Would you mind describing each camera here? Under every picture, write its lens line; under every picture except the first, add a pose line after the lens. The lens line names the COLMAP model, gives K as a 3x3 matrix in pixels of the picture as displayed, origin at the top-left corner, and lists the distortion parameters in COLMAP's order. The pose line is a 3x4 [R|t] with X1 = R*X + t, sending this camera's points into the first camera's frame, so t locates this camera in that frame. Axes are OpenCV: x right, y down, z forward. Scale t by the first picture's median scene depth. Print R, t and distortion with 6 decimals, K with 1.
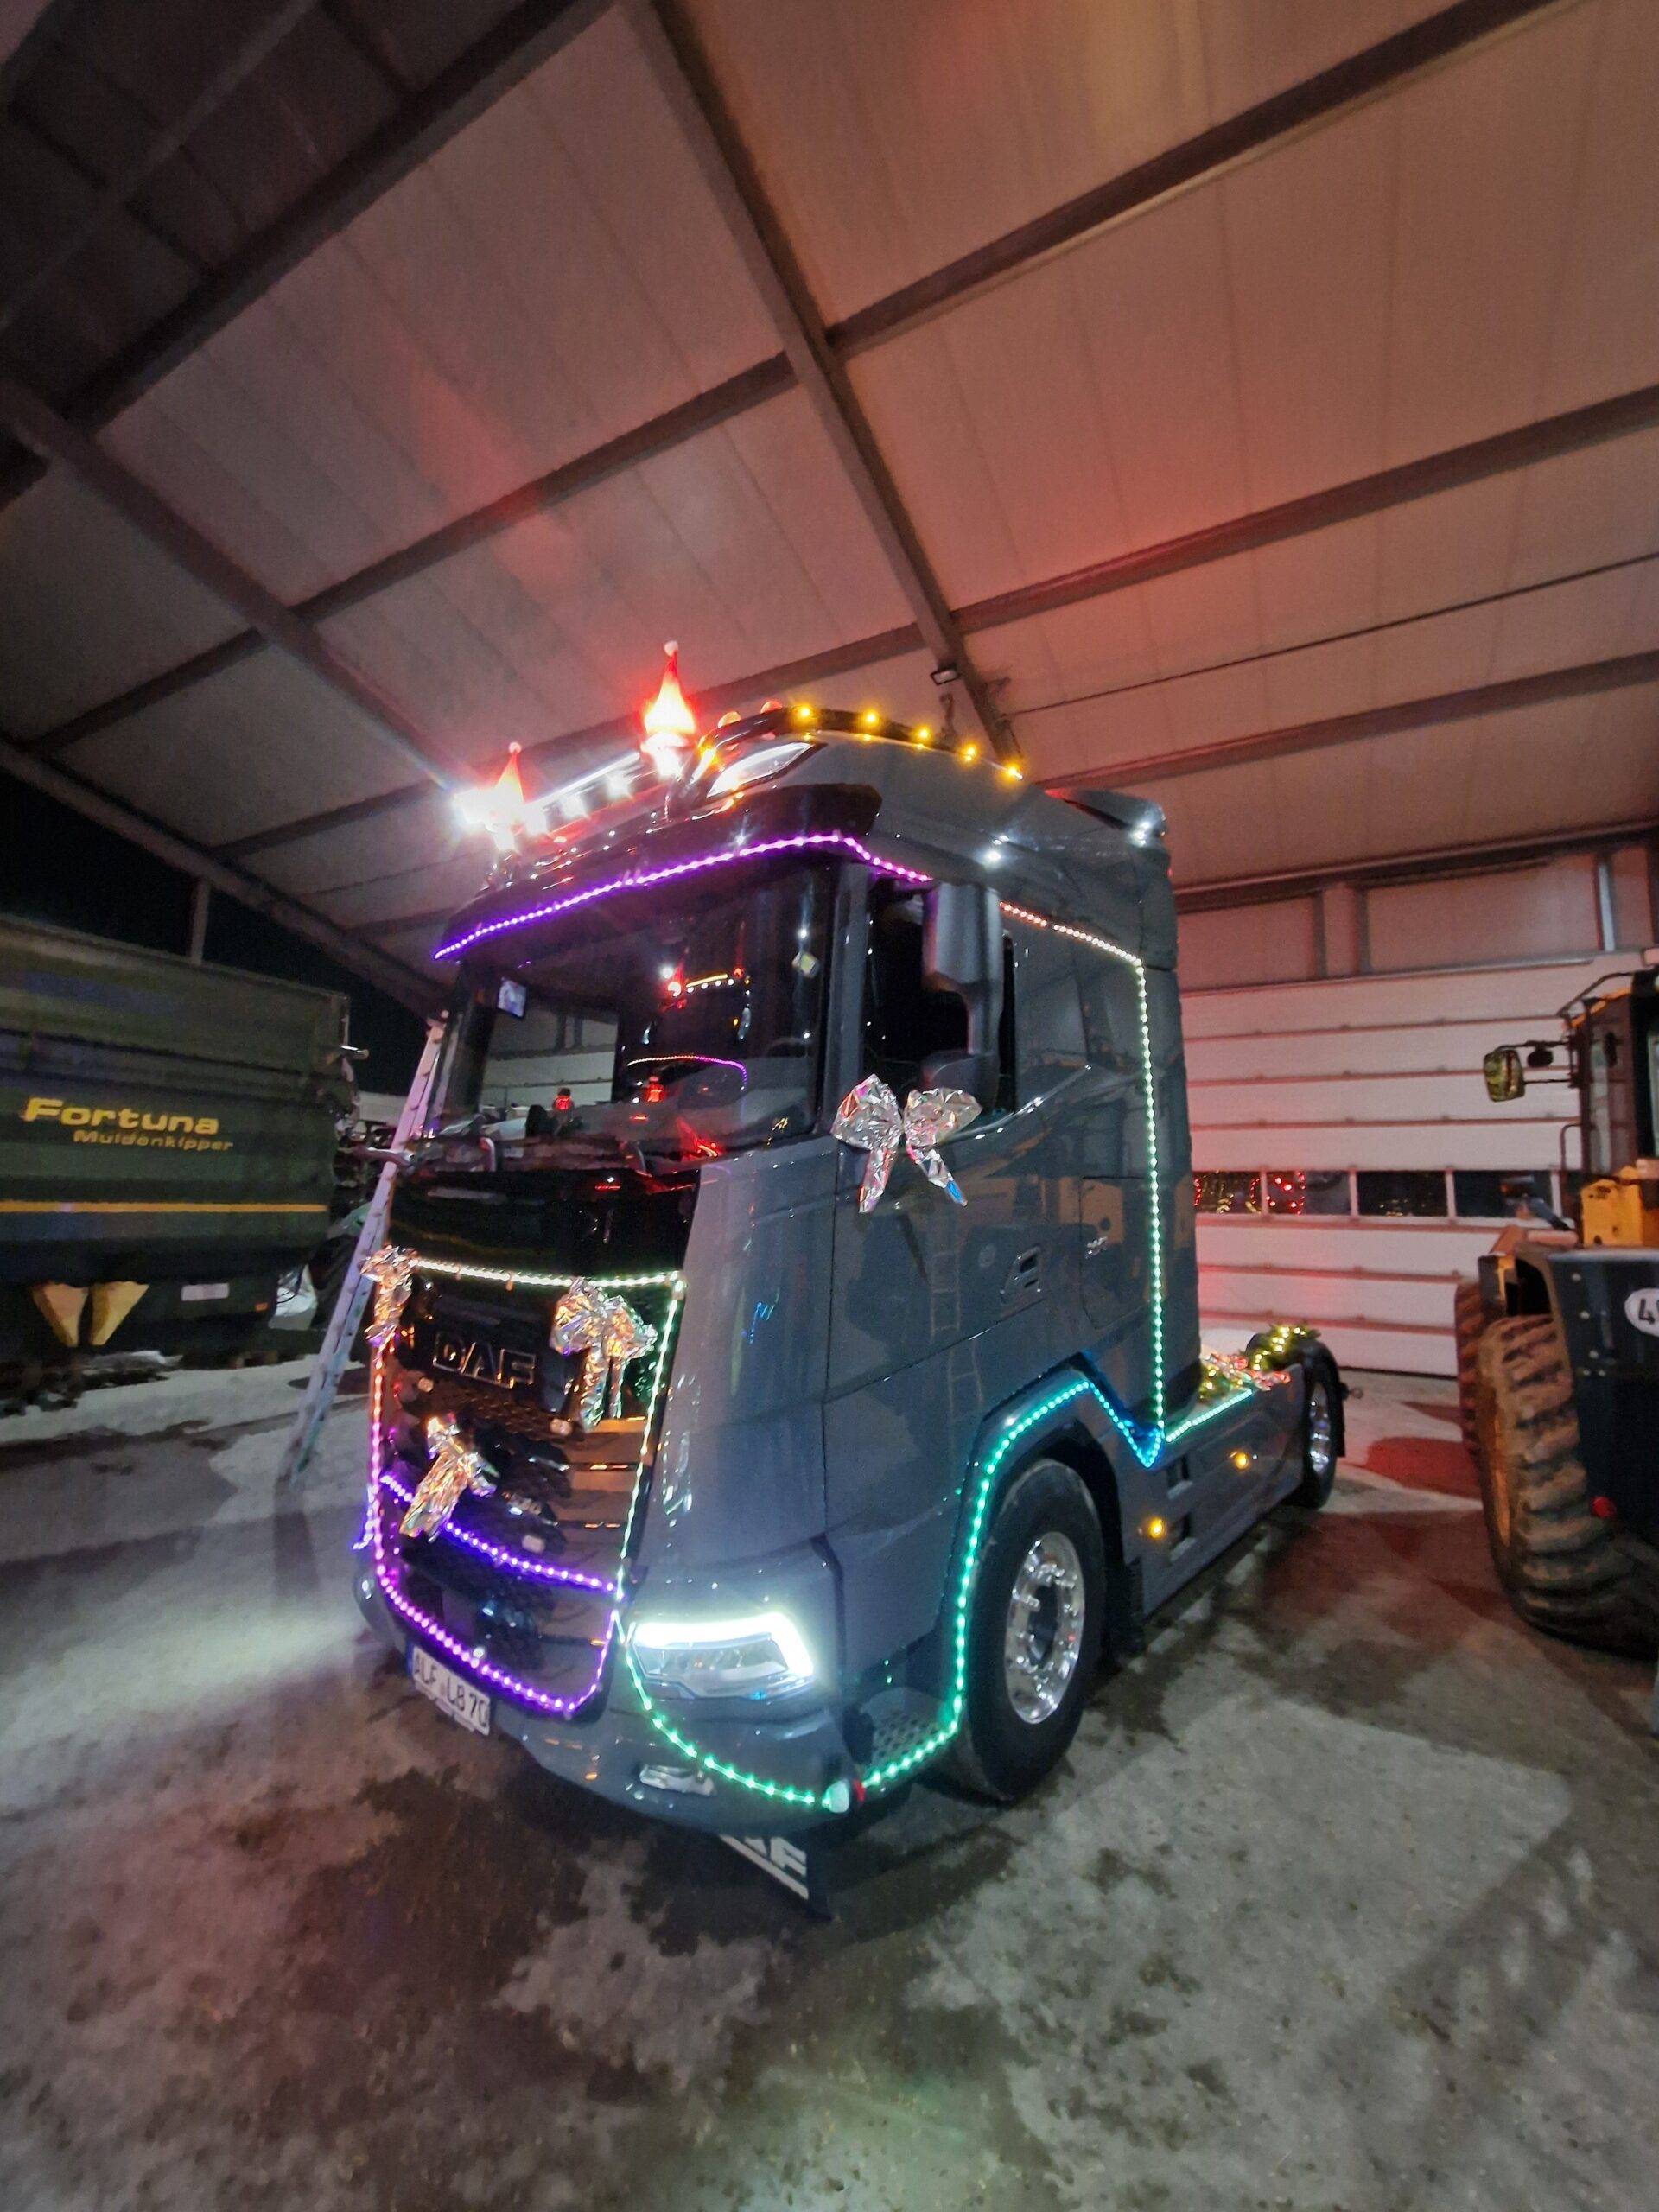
lens RADIAL K [[888.0, 0, 818.4], [0, 888.0, 1099.8], [0, 0, 1]] dist [-0.014457, -0.000292]
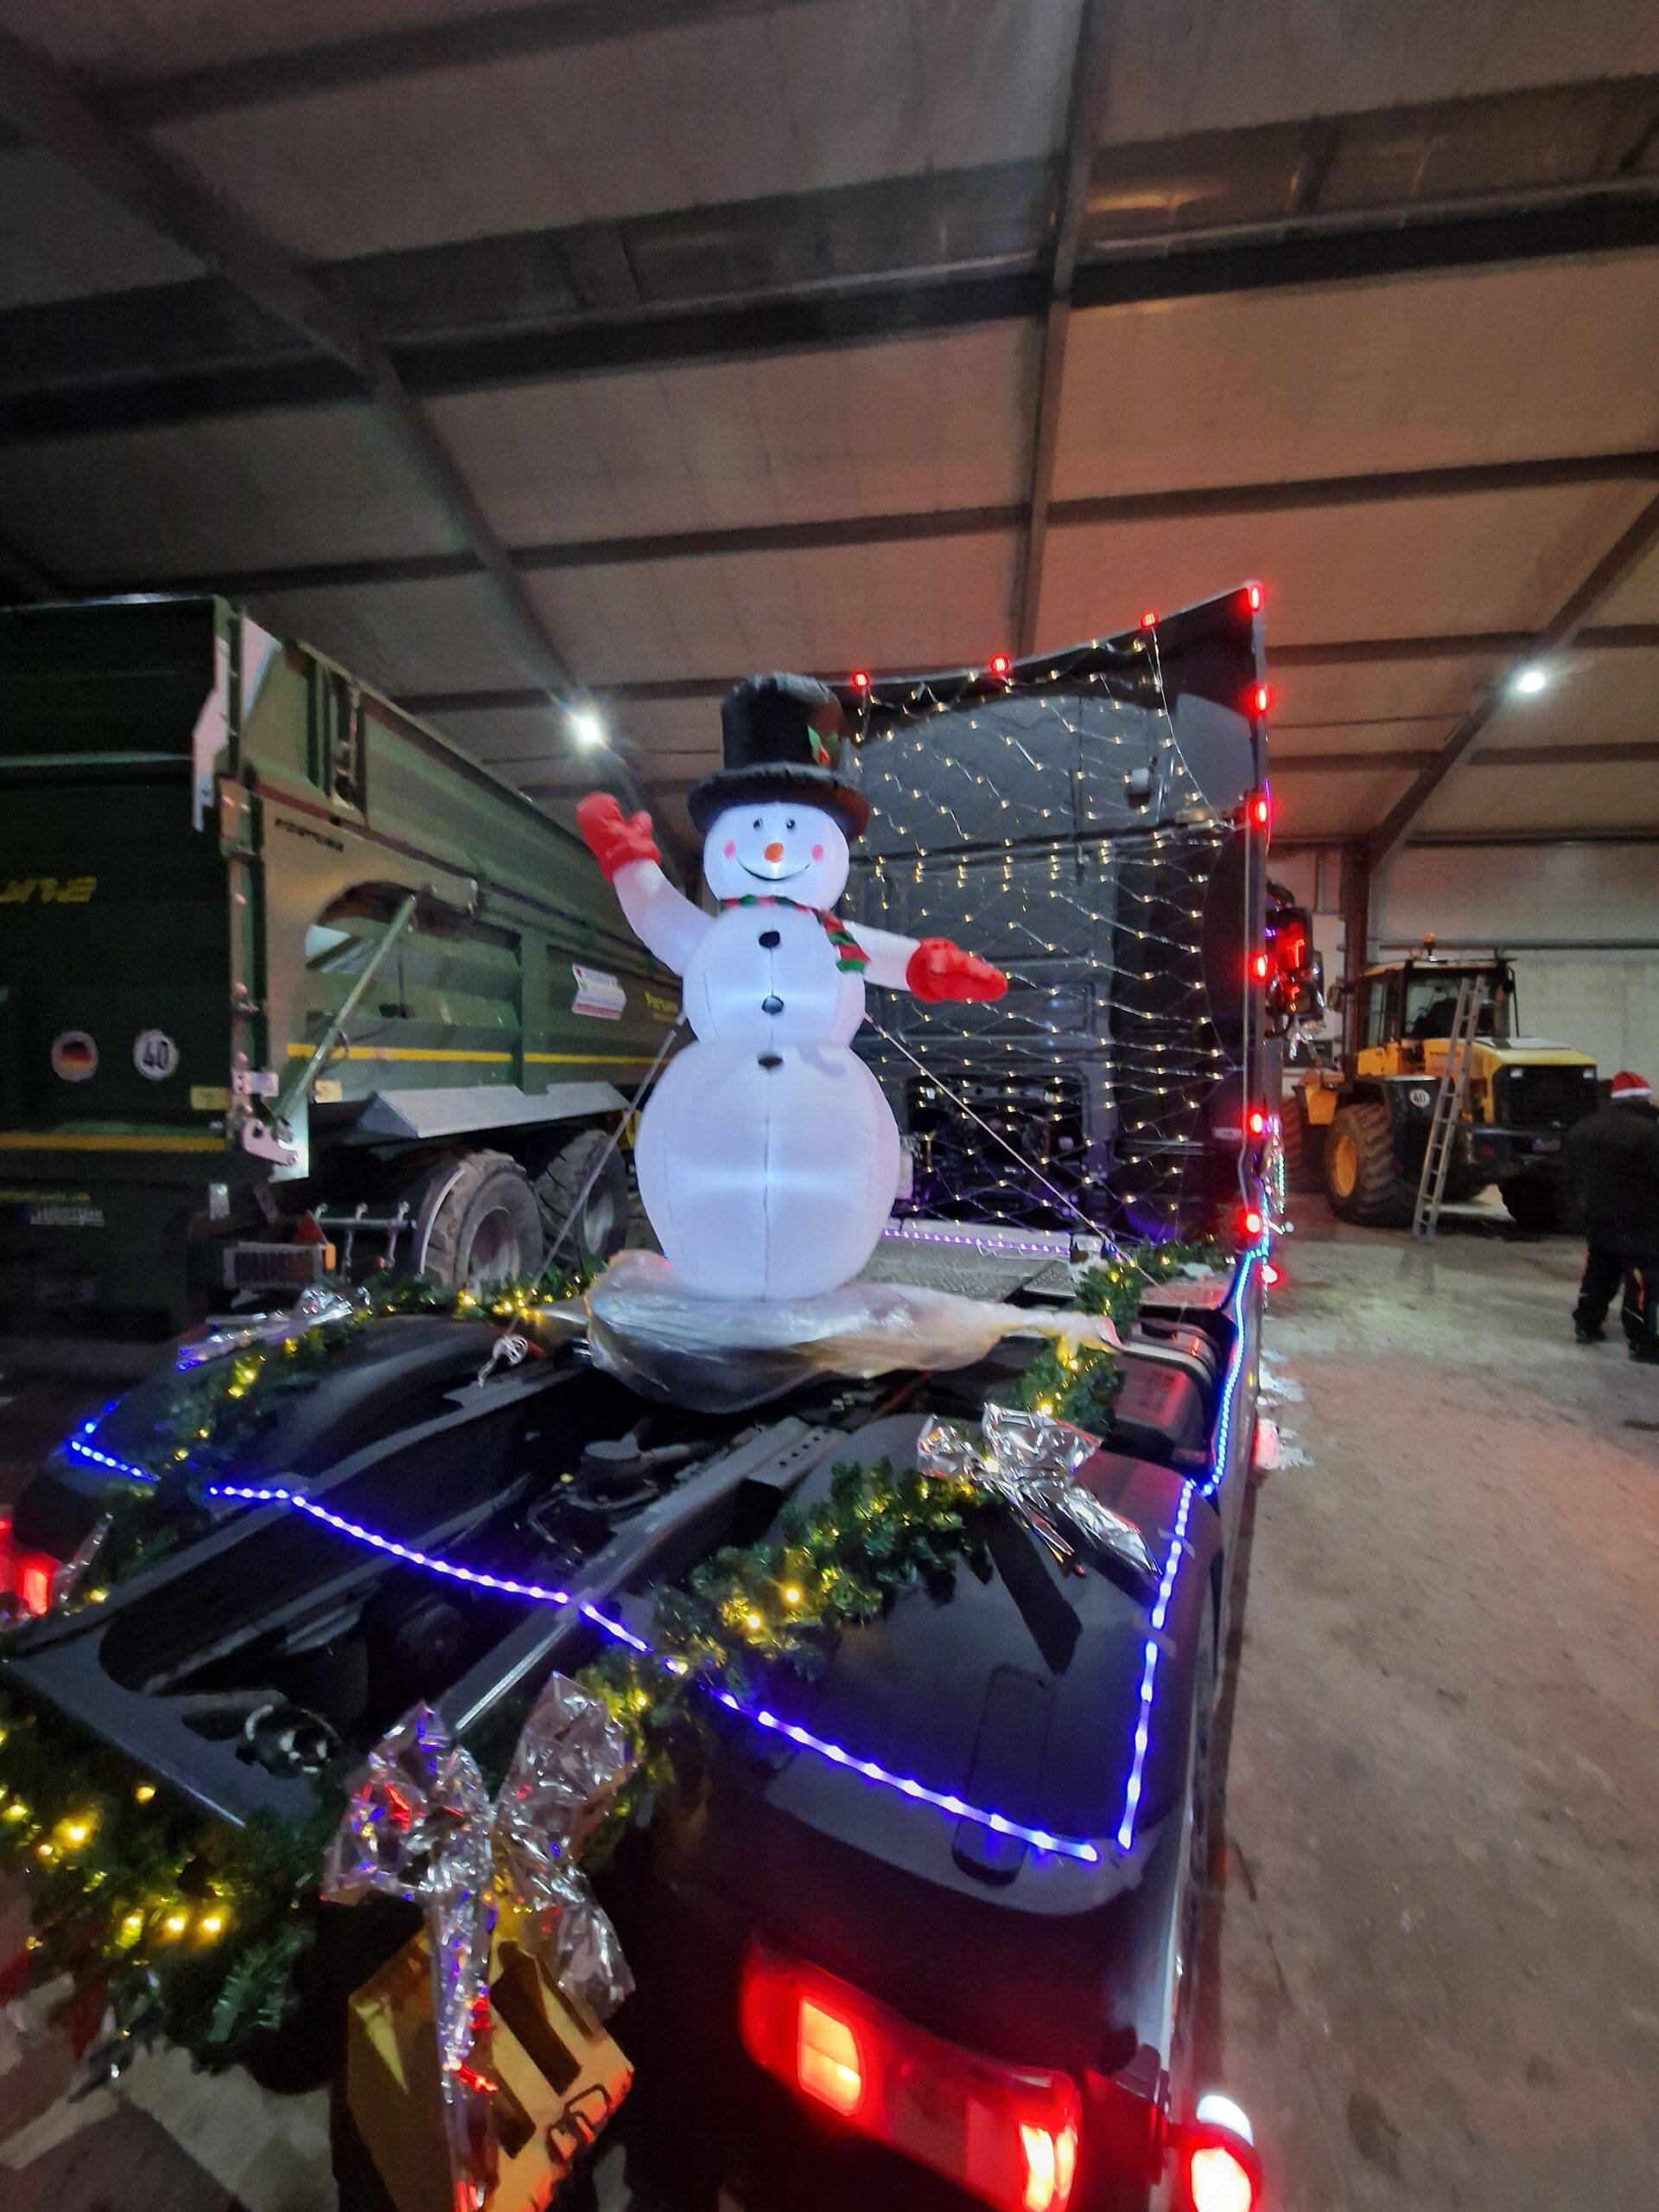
lens RADIAL K [[888.0, 0, 824.4], [0, 888.0, 1089.8], [0, 0, 1]] dist [-0.014457, -0.000292]
pose [[0.939435, -0.012246, 0.342508, -1.529745], [-0.038094, 0.989438, 0.139861, -0.081928], [-0.340603, -0.144437, 0.929046, -0.806753]]
